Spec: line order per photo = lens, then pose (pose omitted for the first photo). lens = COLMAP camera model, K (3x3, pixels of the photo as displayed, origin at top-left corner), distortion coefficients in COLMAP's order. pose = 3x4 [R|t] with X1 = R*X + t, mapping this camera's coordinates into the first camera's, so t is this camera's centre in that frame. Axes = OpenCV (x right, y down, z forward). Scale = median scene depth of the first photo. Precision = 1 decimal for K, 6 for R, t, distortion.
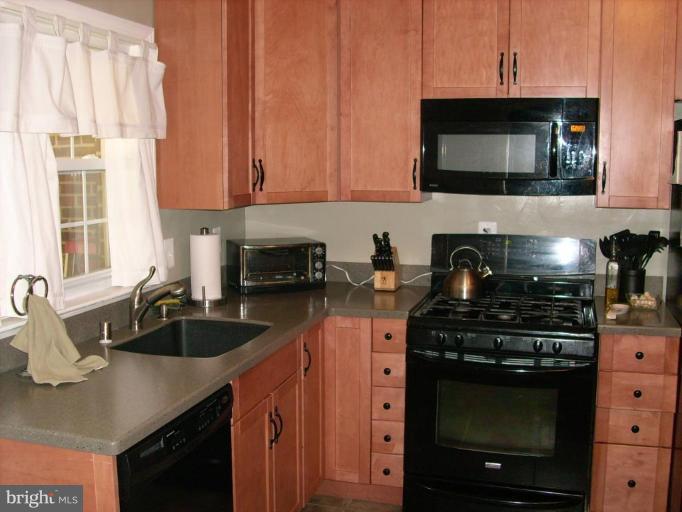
lens RADIAL K [[758.9, 0, 341.0], [0, 758.9, 256.0], [0, 0, 1]] dist [-0.144637, 0.014050]
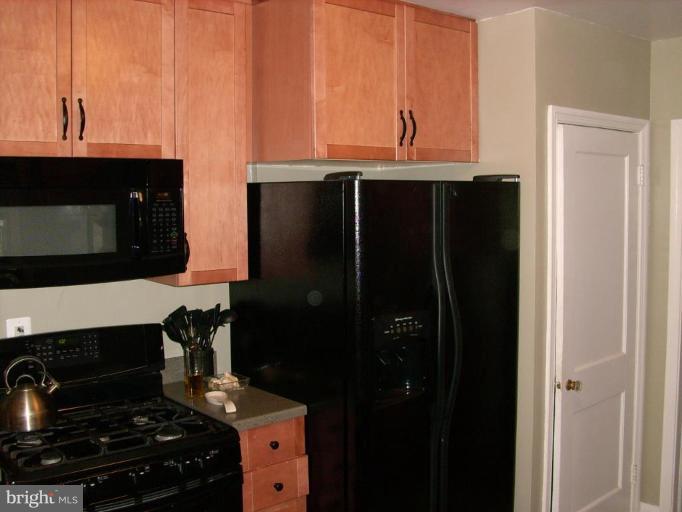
lens RADIAL K [[758.9, 0, 341.0], [0, 758.9, 256.0], [0, 0, 1]] dist [-0.144637, 0.014050]
pose [[0.535999, -0.070667, 0.841256, -0.277826], [0.118175, 0.992960, 0.008116, -0.083848], [-0.835907, 0.095066, 0.540576, 0.367022]]
